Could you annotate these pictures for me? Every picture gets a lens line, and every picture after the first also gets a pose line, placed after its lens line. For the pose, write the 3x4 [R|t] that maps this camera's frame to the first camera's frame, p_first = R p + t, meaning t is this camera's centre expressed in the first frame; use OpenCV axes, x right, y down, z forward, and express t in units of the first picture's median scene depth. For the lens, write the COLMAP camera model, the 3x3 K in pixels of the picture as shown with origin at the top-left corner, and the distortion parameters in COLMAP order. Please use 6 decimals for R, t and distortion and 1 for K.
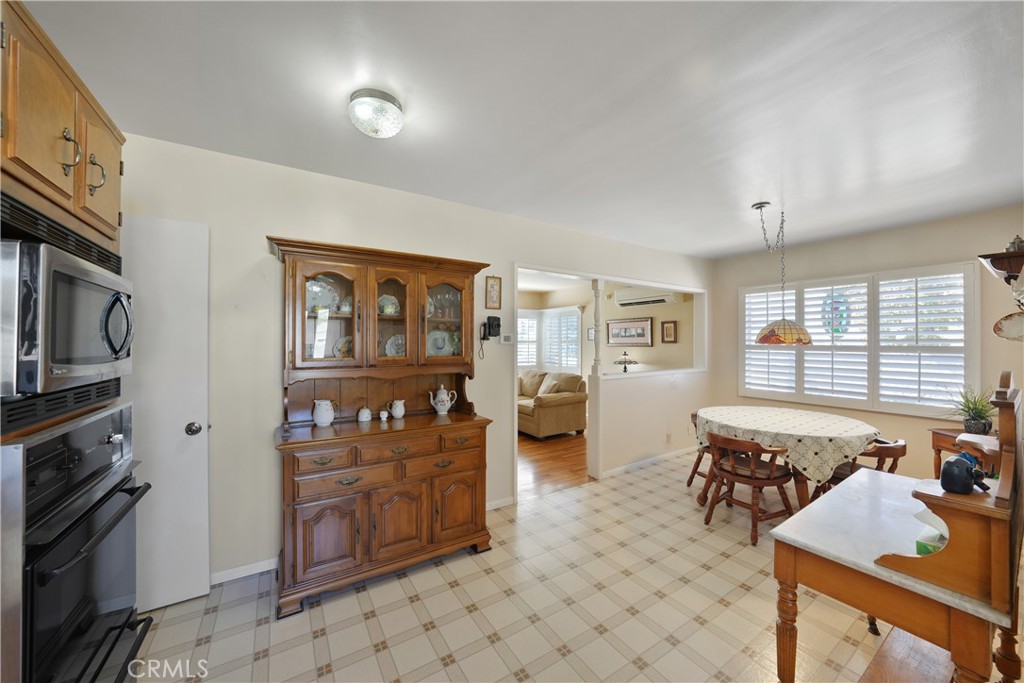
lens RADIAL K [[363.9, 0, 516.8], [0, 363.9, 340.1], [0, 0, 1]] dist [-0.033910, 0.007037]
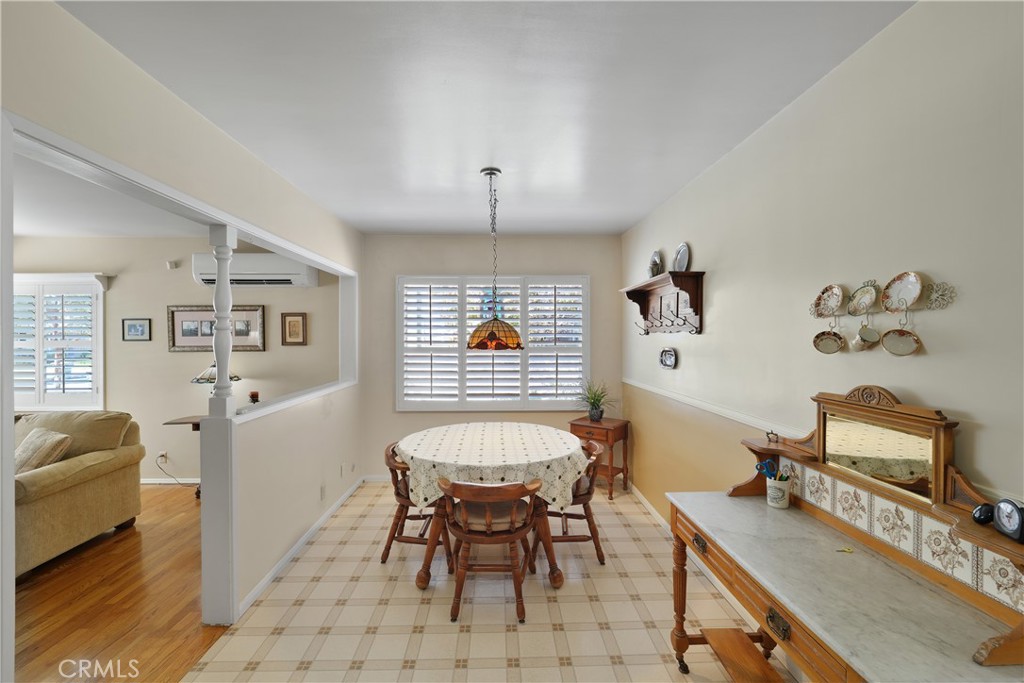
lens RADIAL K [[432.5, 0, 505.4], [0, 432.5, 339.4], [0, 0, 1]] dist [-0.015750, 0.006064]
pose [[0.532040, -0.007453, 0.846686, -0.049689], [-0.001128, 0.999954, 0.009512, -0.011232], [-0.846718, -0.006016, 0.532007, 0.246954]]
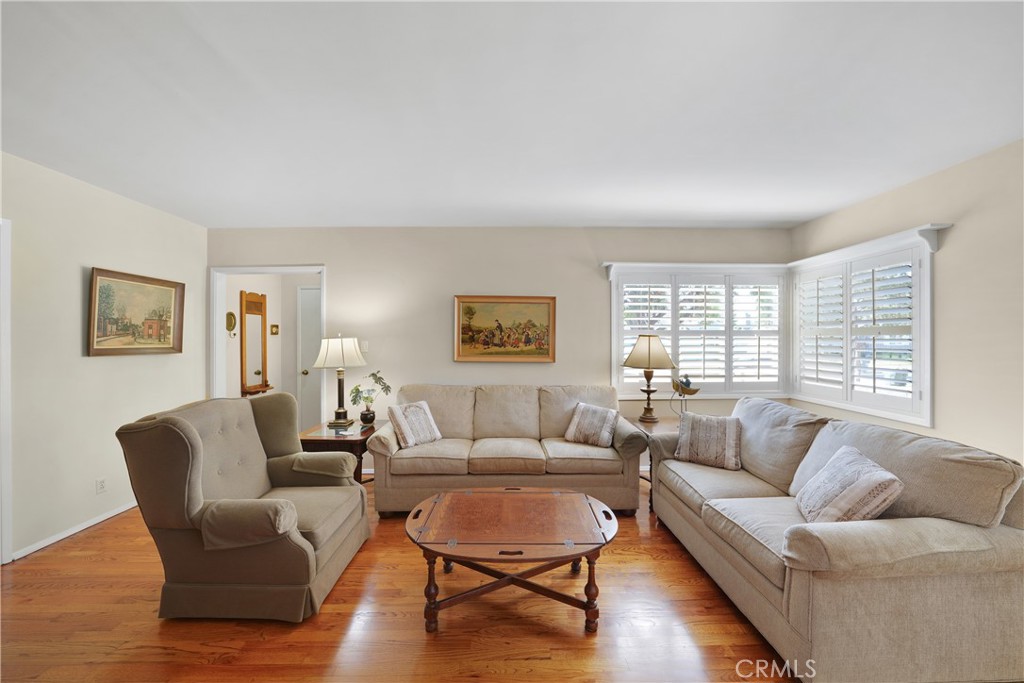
lens RADIAL K [[379.2, 0, 512.0], [0, 379.2, 341.5], [0, 0, 1]] dist [-0.034784, 0.008532]
pose [[0.854407, -0.003750, -0.519591, 0.015092], [0.009525, 0.999919, 0.008445, 0.012846], [0.519518, -0.012165, 0.854373, 0.632361]]
